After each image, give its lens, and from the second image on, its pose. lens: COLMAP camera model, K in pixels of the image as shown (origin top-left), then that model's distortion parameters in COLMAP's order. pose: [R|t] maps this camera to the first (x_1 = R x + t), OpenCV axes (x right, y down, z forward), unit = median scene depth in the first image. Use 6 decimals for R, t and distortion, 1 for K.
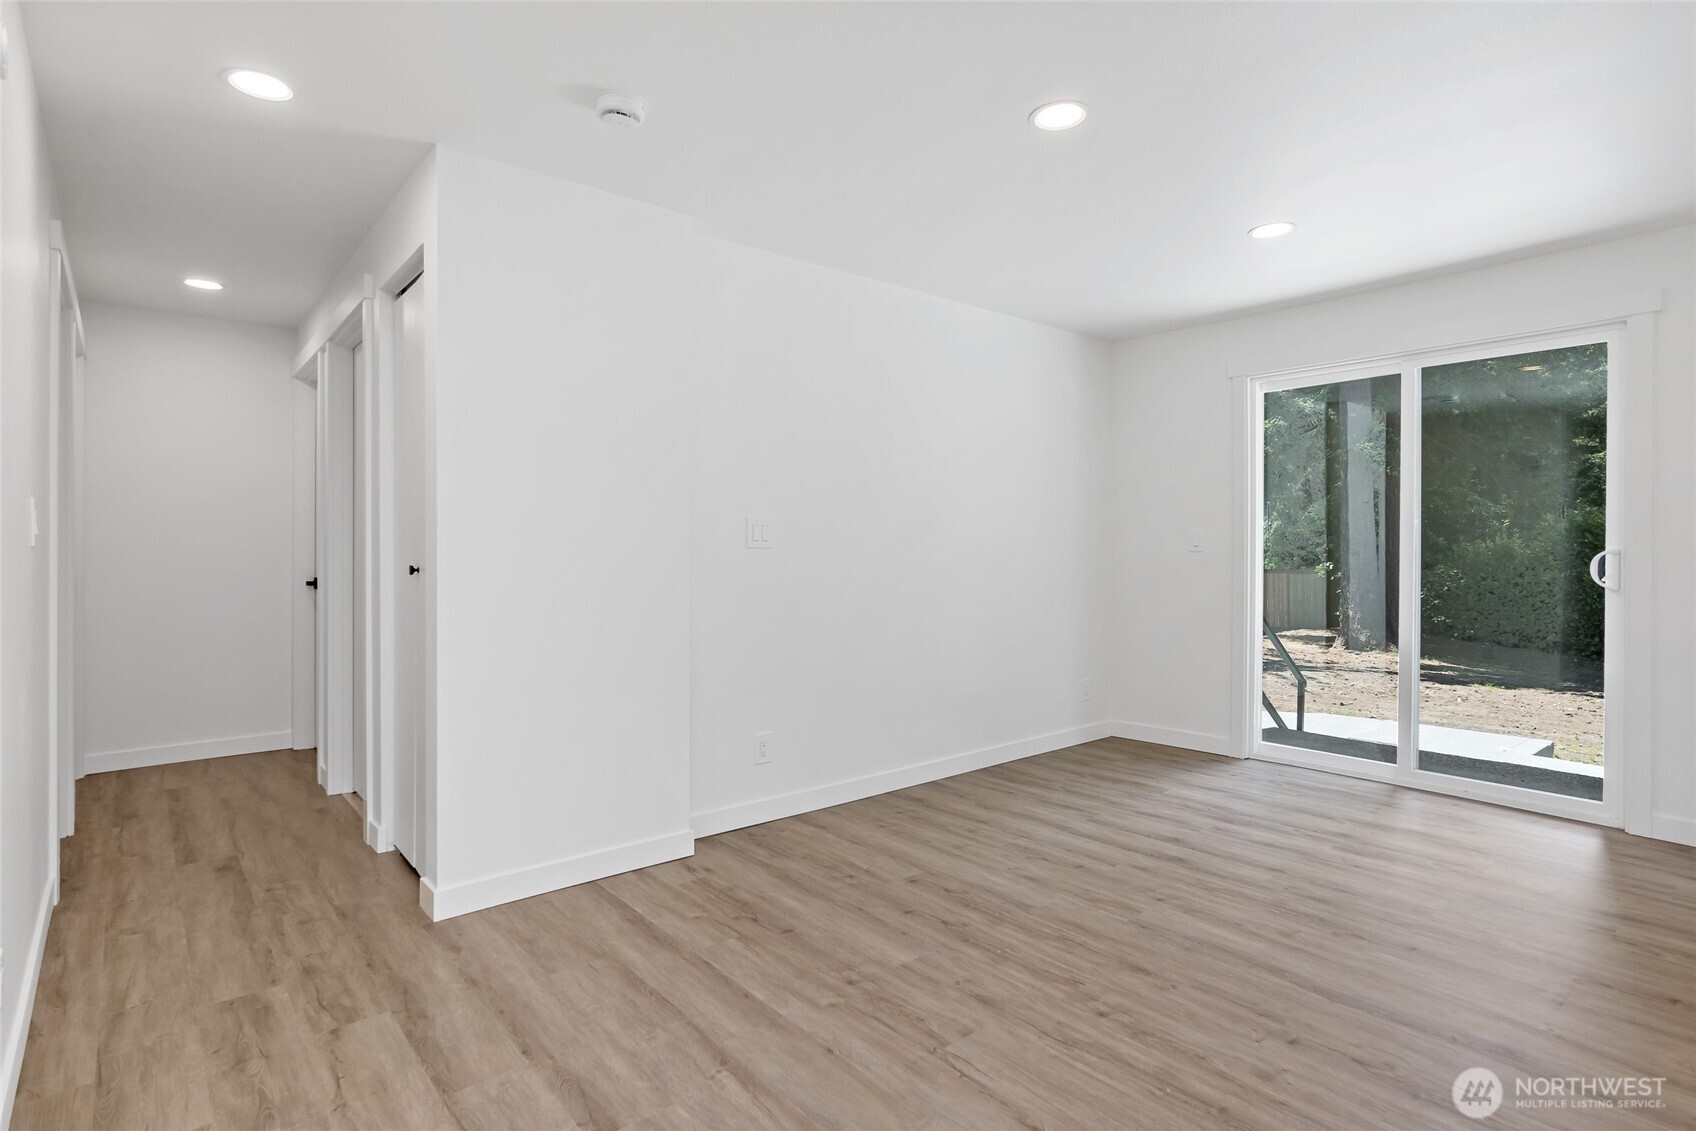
lens RADIAL K [[862.7, 0, 840.0], [0, 862.7, 554.8], [0, 0, 1]] dist [-0.015246, 0.000167]
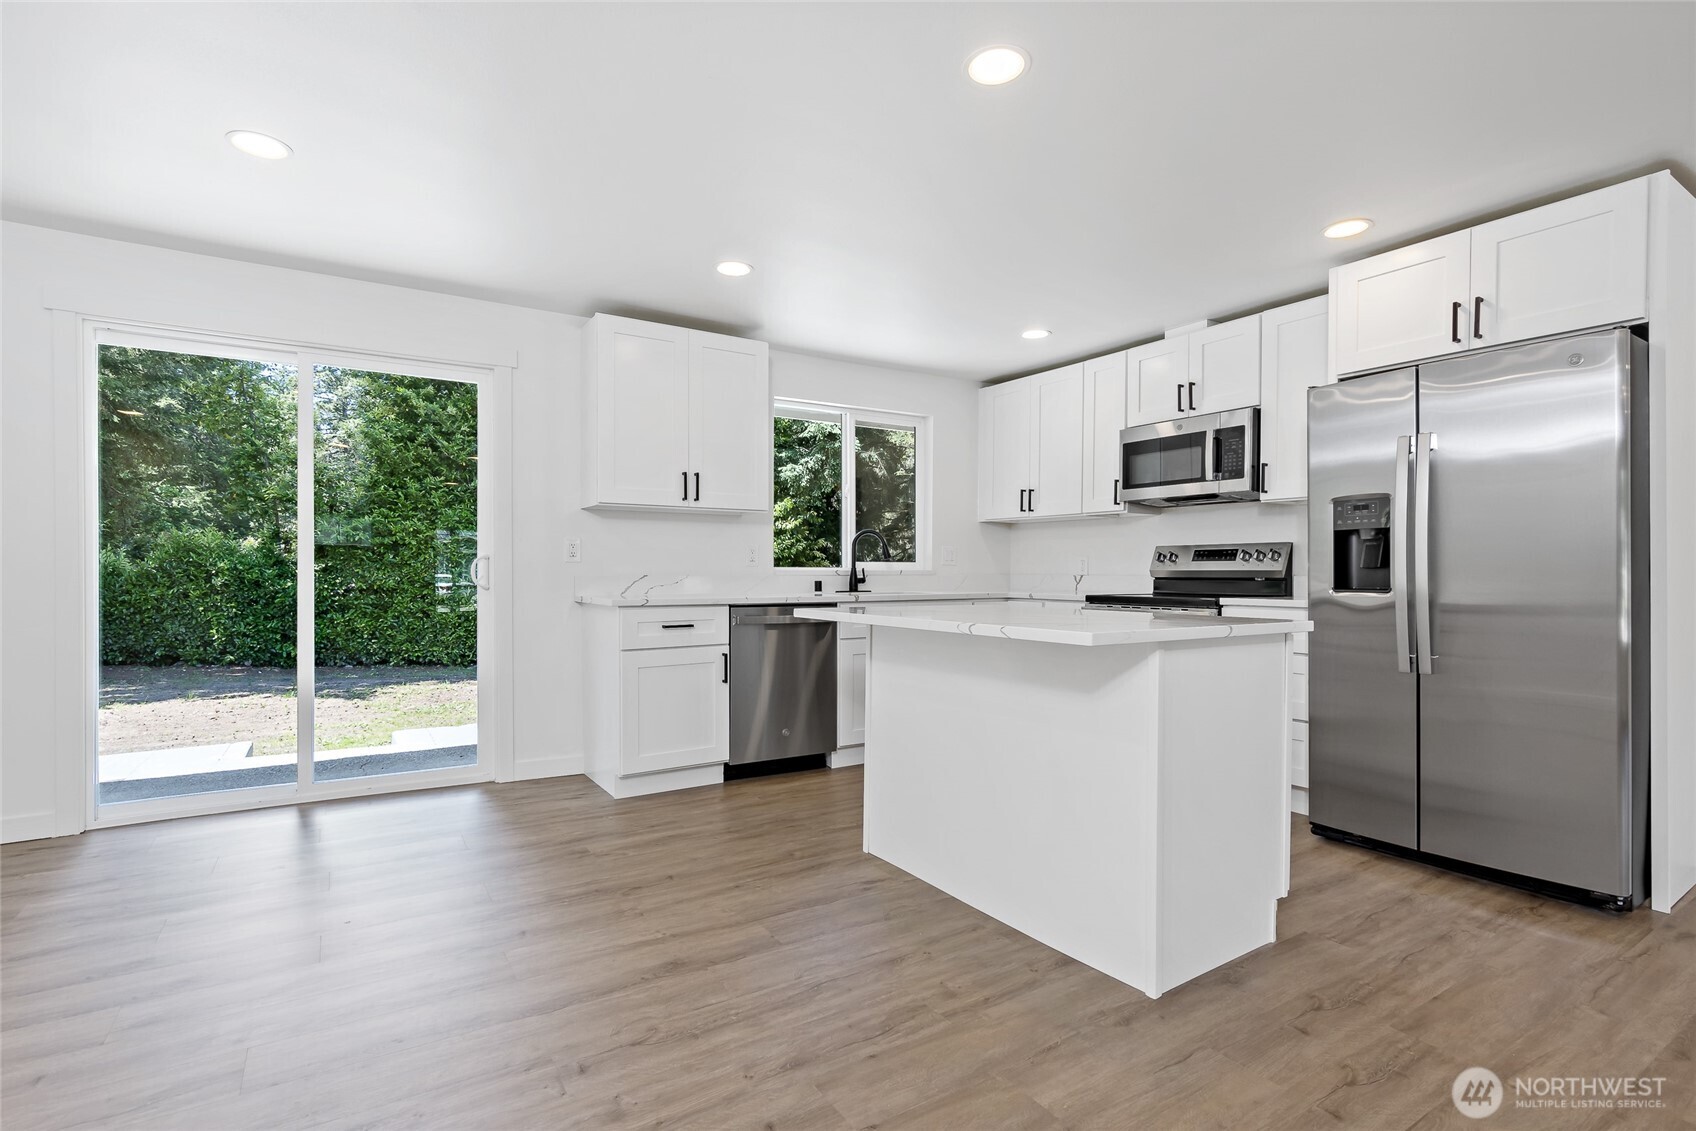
lens RADIAL K [[799.1, 0, 840.7], [0, 799.1, 580.1], [0, 0, 1]] dist [-0.004840, 0.000150]
pose [[0.125697, -0.012322, 0.991992, -0.164413], [0.005332, 0.999917, 0.011745, 0.020567], [-0.992054, 0.003813, 0.125752, 0.361741]]
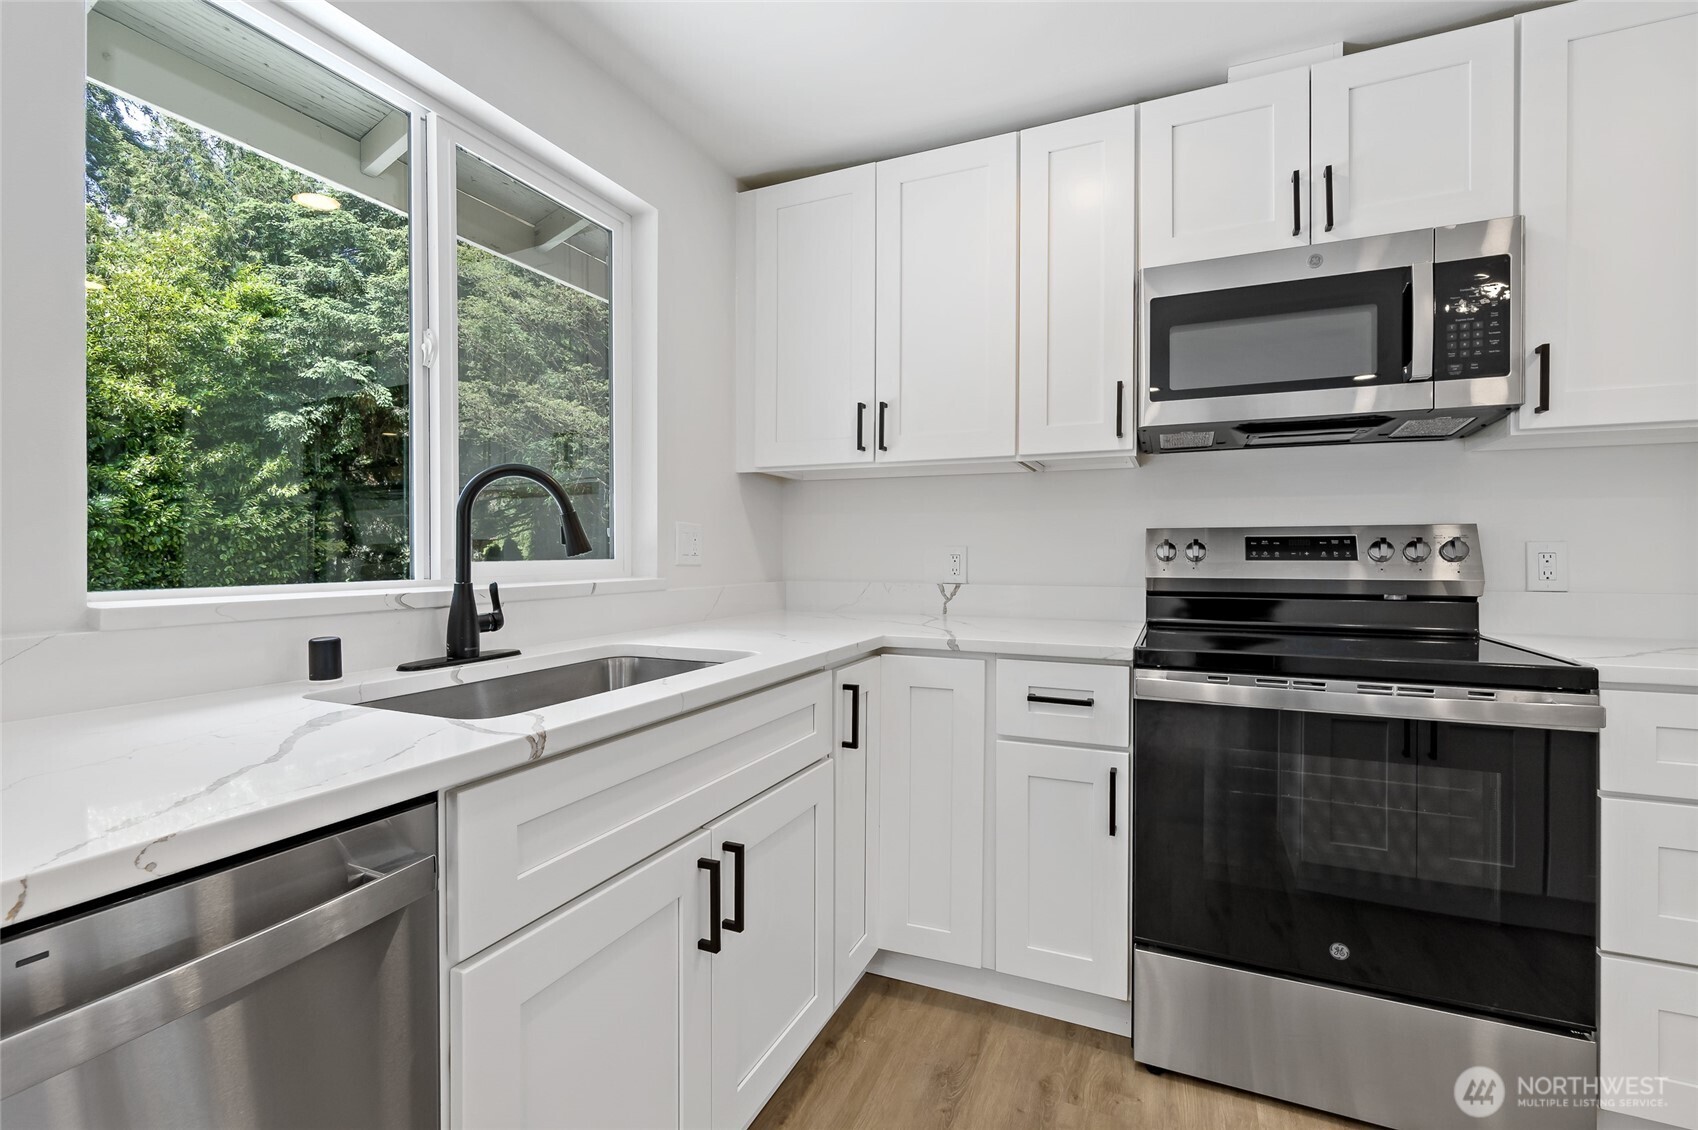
lens RADIAL K [[744.6, 0, 847.4], [0, 744.6, 554.9], [0, 0, 1]] dist [-0.004928, 0.000352]
pose [[-0.439578, -0.003181, 0.898199, 0.818439], [0.006452, 0.999957, 0.006699, -0.002373], [-0.898181, 0.008740, -0.439538, 0.512363]]
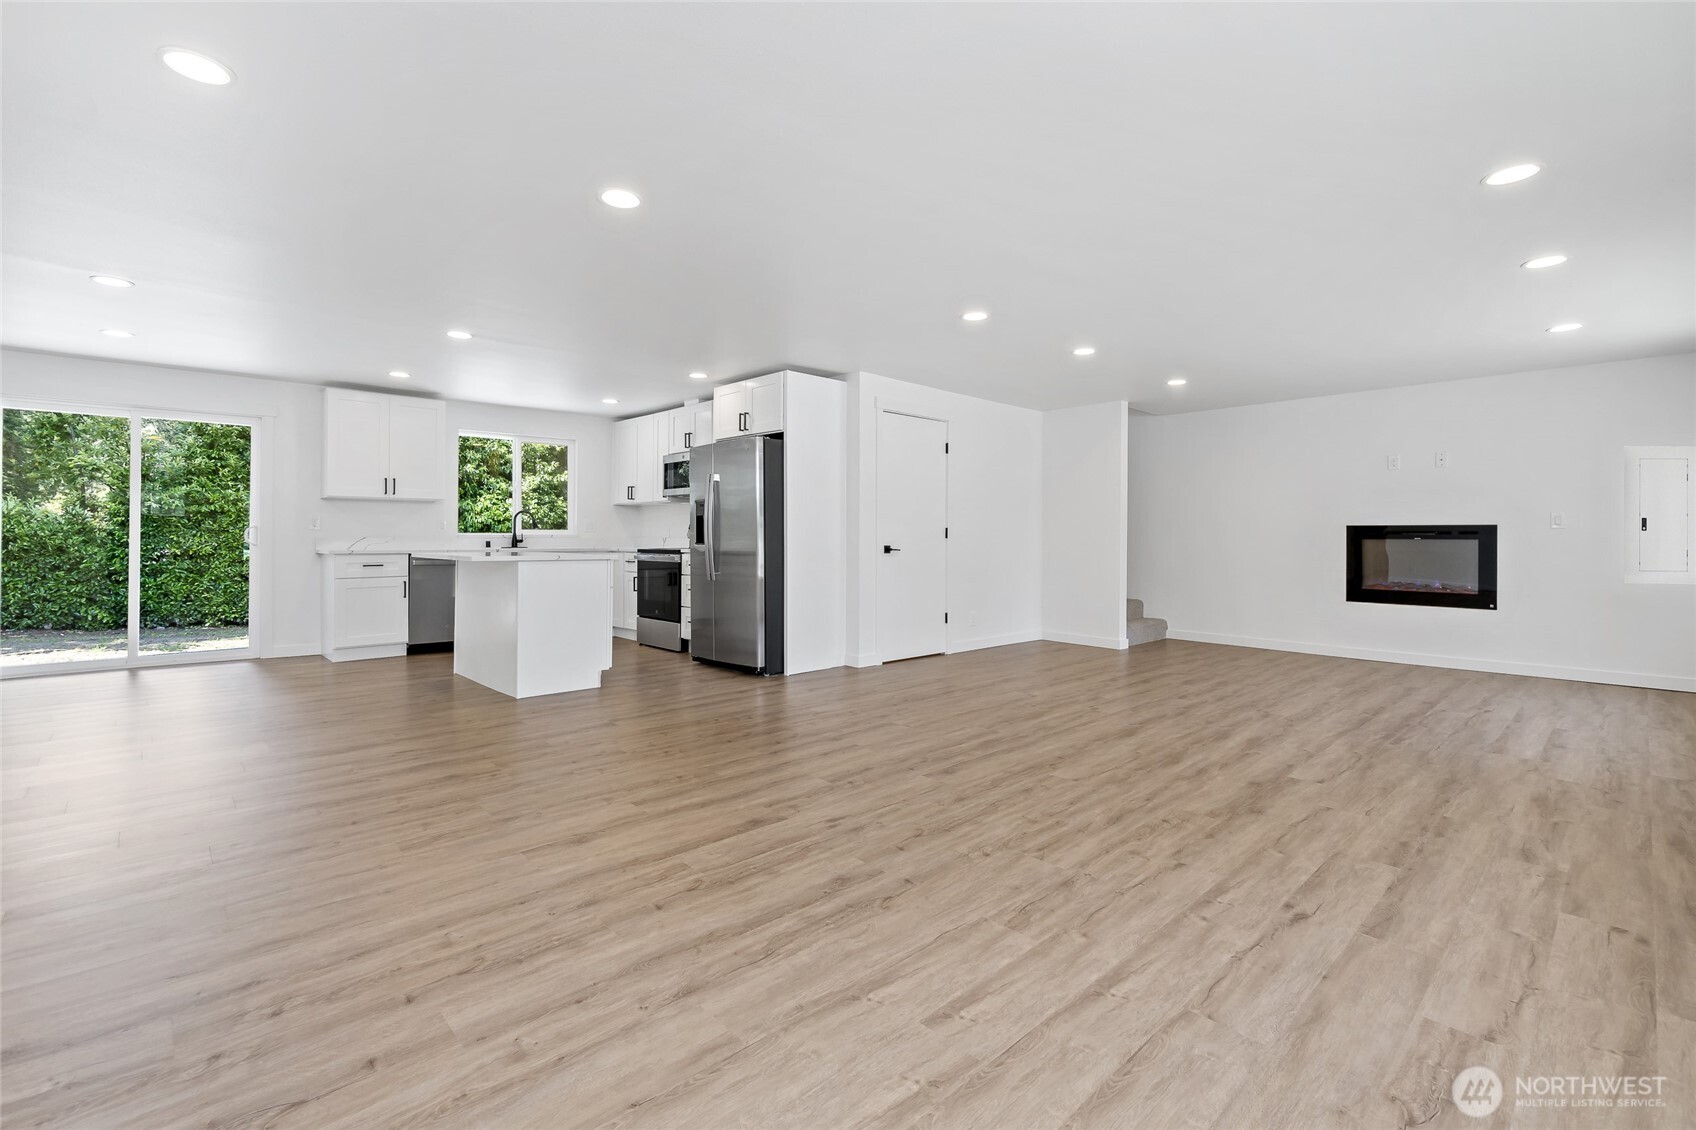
lens RADIAL K [[750.0, 0, 841.7], [0, 750.0, 529.2], [0, 0, 1]] dist [-0.004842, 0.000698]
pose [[-0.059637, 0.010266, 0.998167, -1.029410], [0.005701, 0.999934, -0.009943, 0.030712], [-0.998204, 0.005097, -0.059691, -0.330258]]
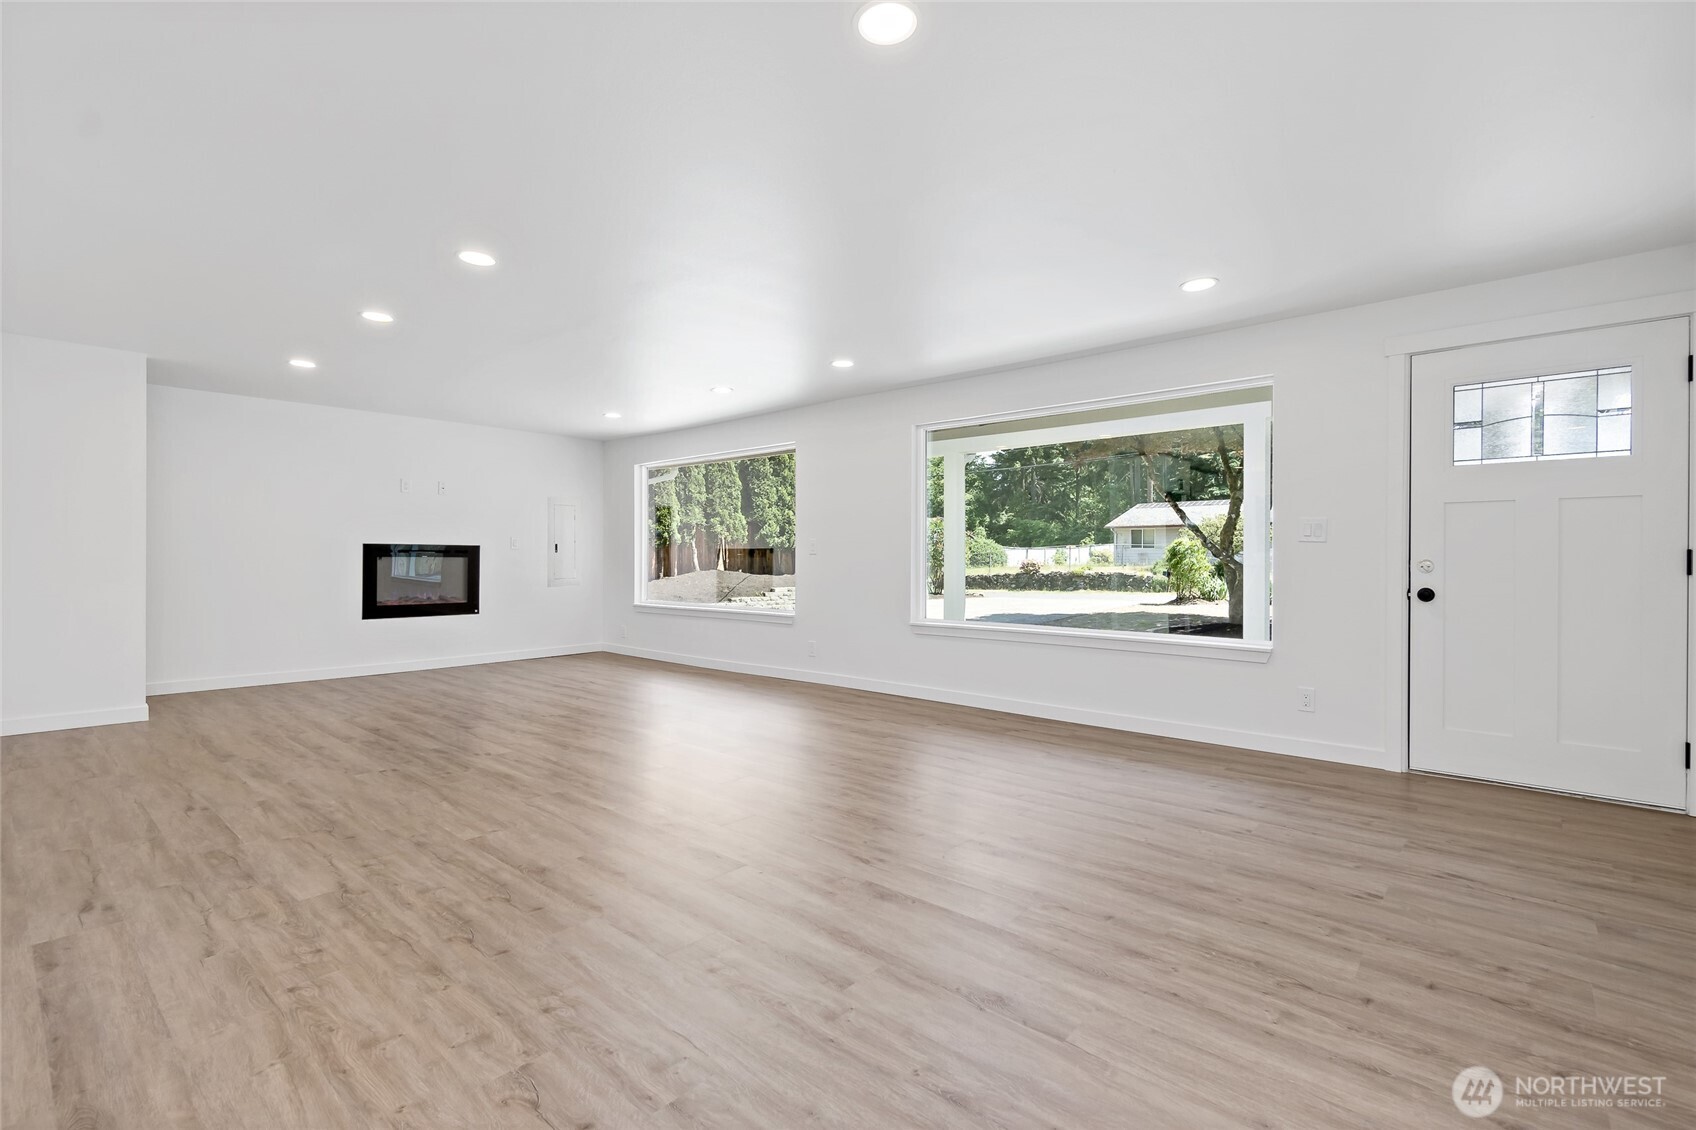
lens RADIAL K [[760.0, 0, 839.7], [0, 760.0, 559.4], [0, 0, 1]] dist [-0.000457, -0.000036]
pose [[-0.987821, -0.004266, -0.155539, -0.043862], [-0.005992, 0.999926, 0.010627, 0.021943], [0.155482, 0.011430, -0.987773, 0.408881]]
